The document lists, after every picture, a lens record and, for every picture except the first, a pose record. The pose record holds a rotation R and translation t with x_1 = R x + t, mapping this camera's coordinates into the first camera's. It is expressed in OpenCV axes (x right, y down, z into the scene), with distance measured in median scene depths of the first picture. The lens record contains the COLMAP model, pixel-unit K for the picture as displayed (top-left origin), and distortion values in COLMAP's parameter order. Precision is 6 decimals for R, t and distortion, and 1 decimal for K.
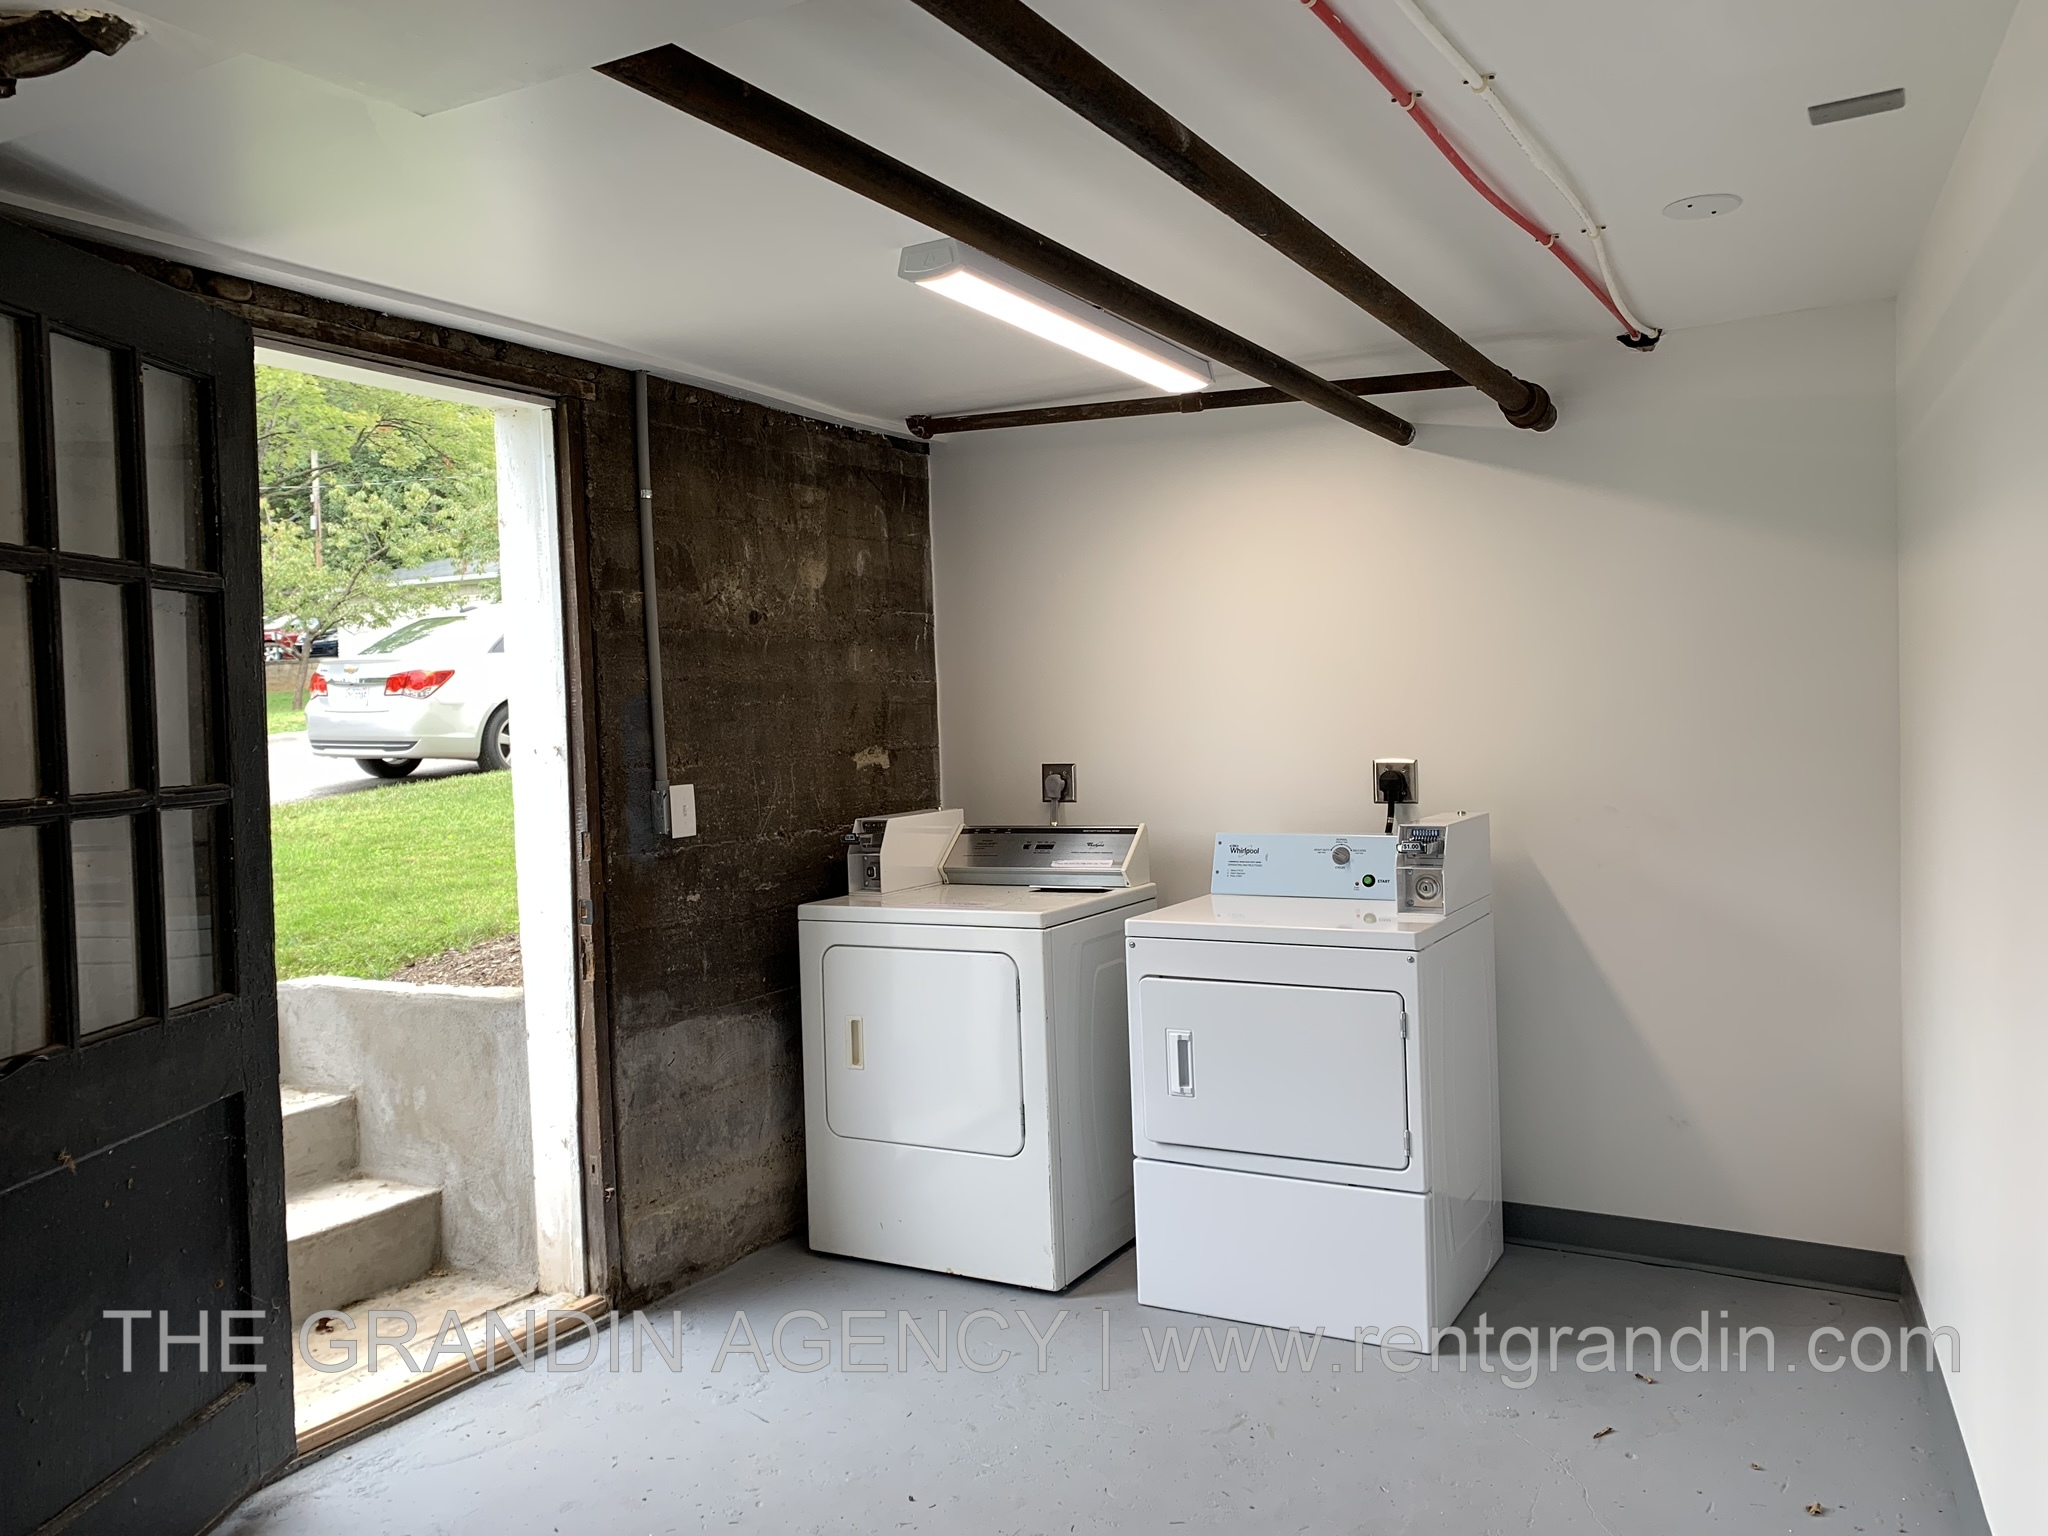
lens RADIAL K [[1578.8, 0, 1023.4], [0, 1578.8, 764.1], [0, 0, 1]] dist [-0.003557, -0.015619]
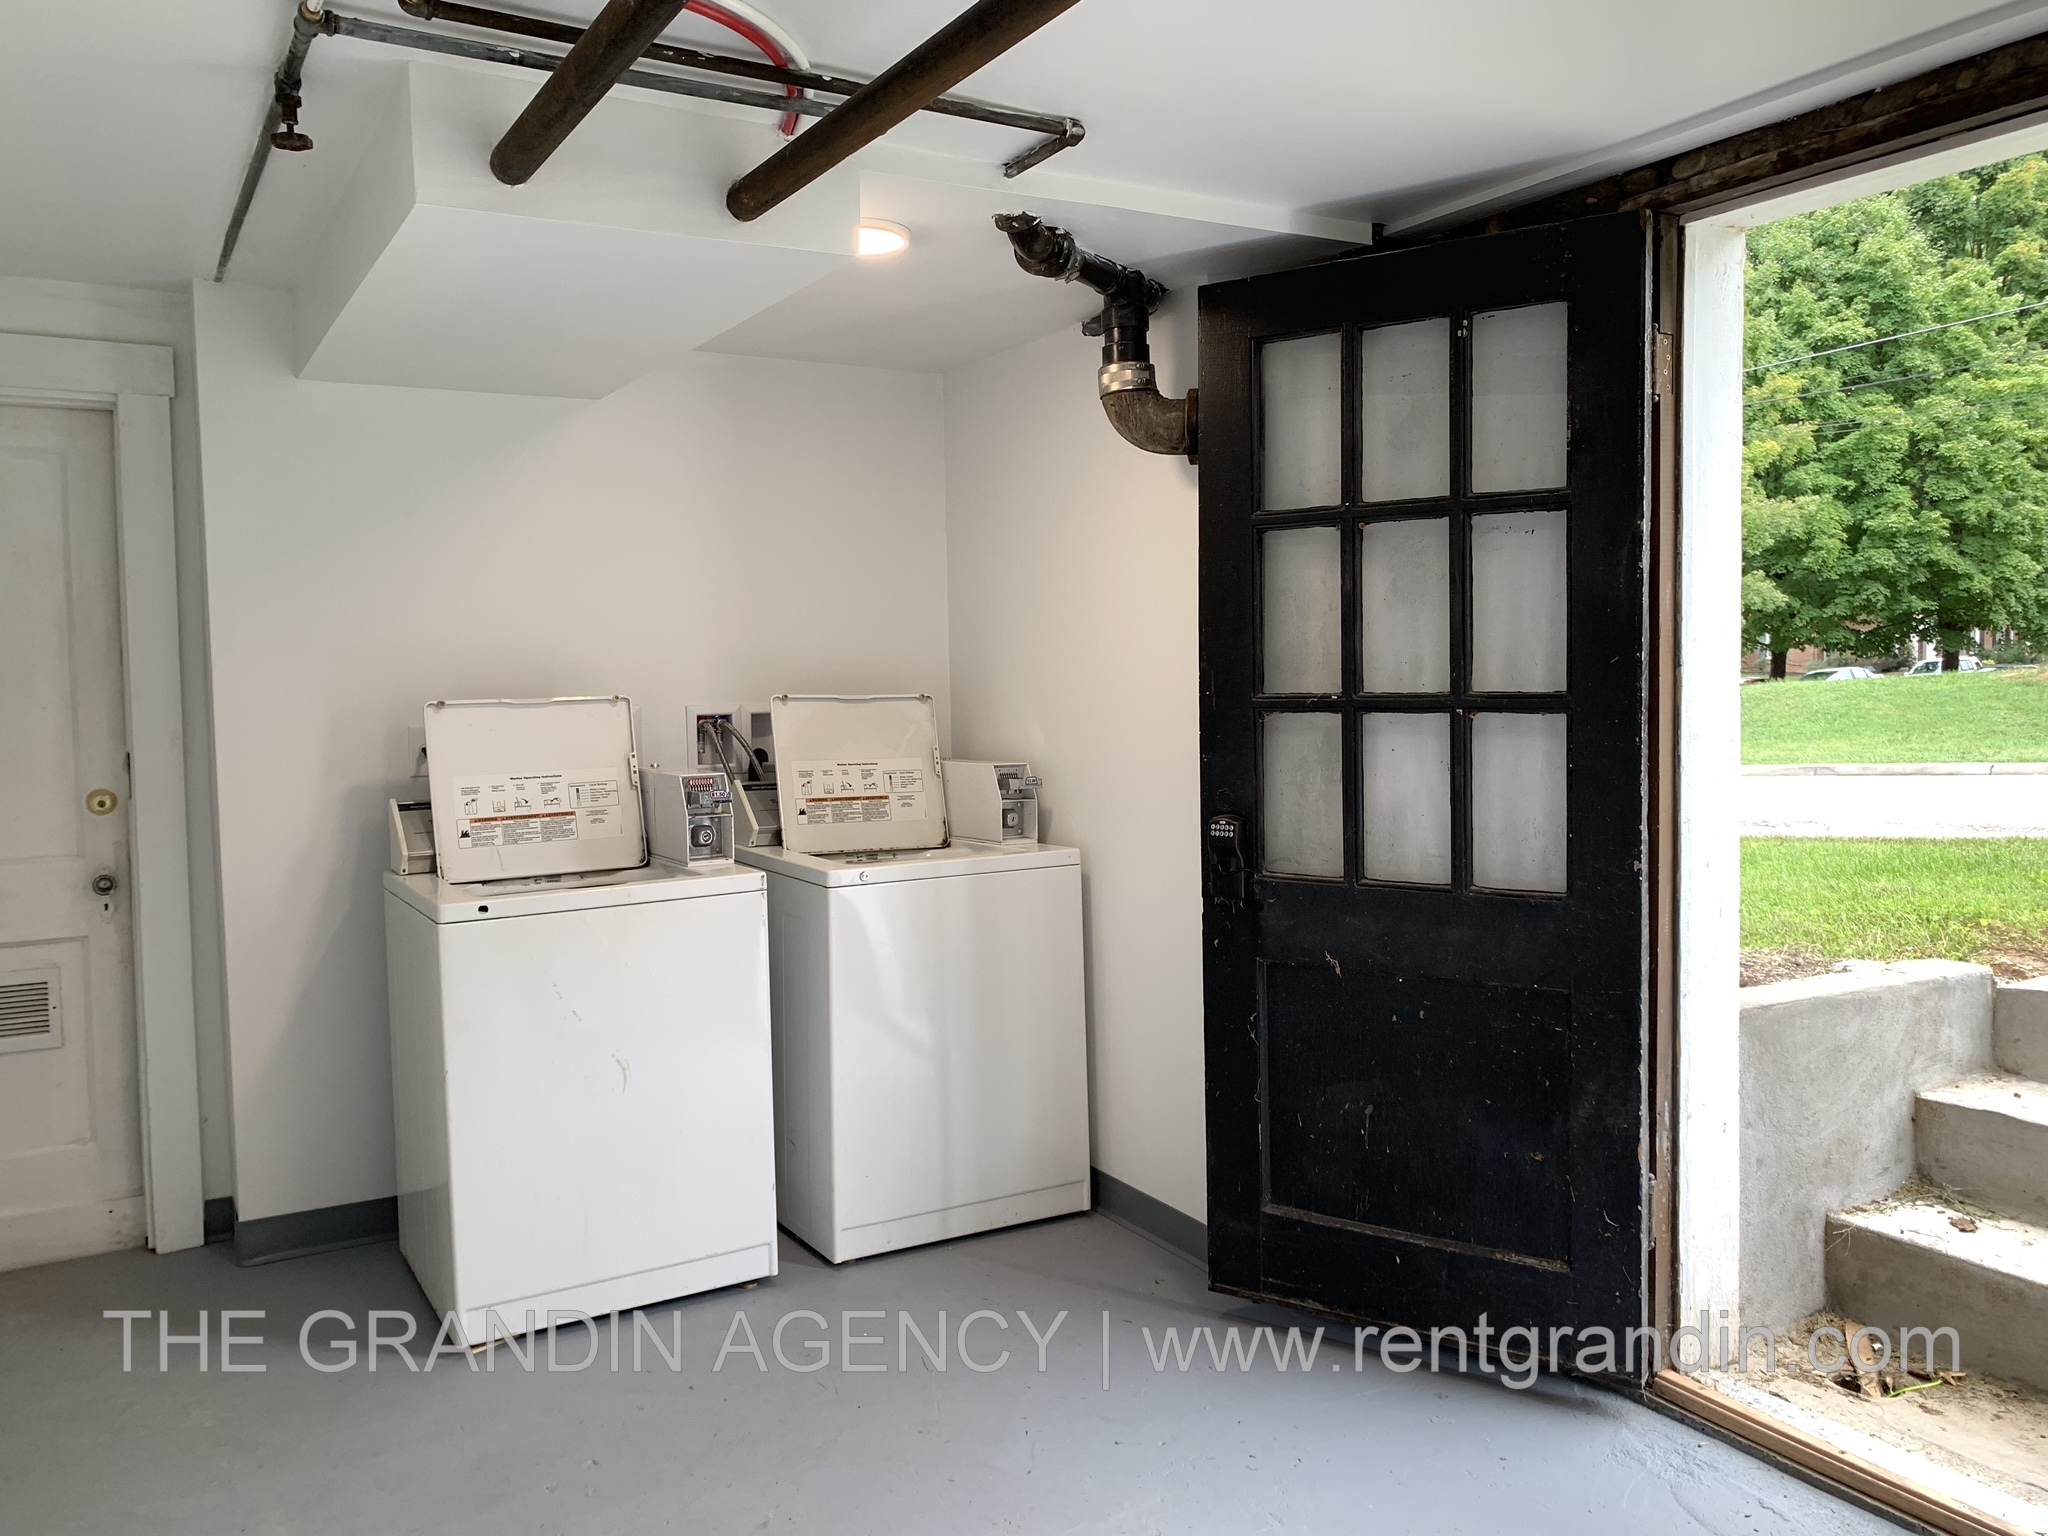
lens RADIAL K [[1578.8, 0, 1023.2], [0, 1578.8, 765.4], [0, 0, 1]] dist [-0.003557, -0.015619]
pose [[-0.509566, 0.092520, -0.855443, 0.520706], [0.000999, 0.994265, 0.106940, -0.047340], [0.860431, 0.053638, -0.506736, 1.133115]]
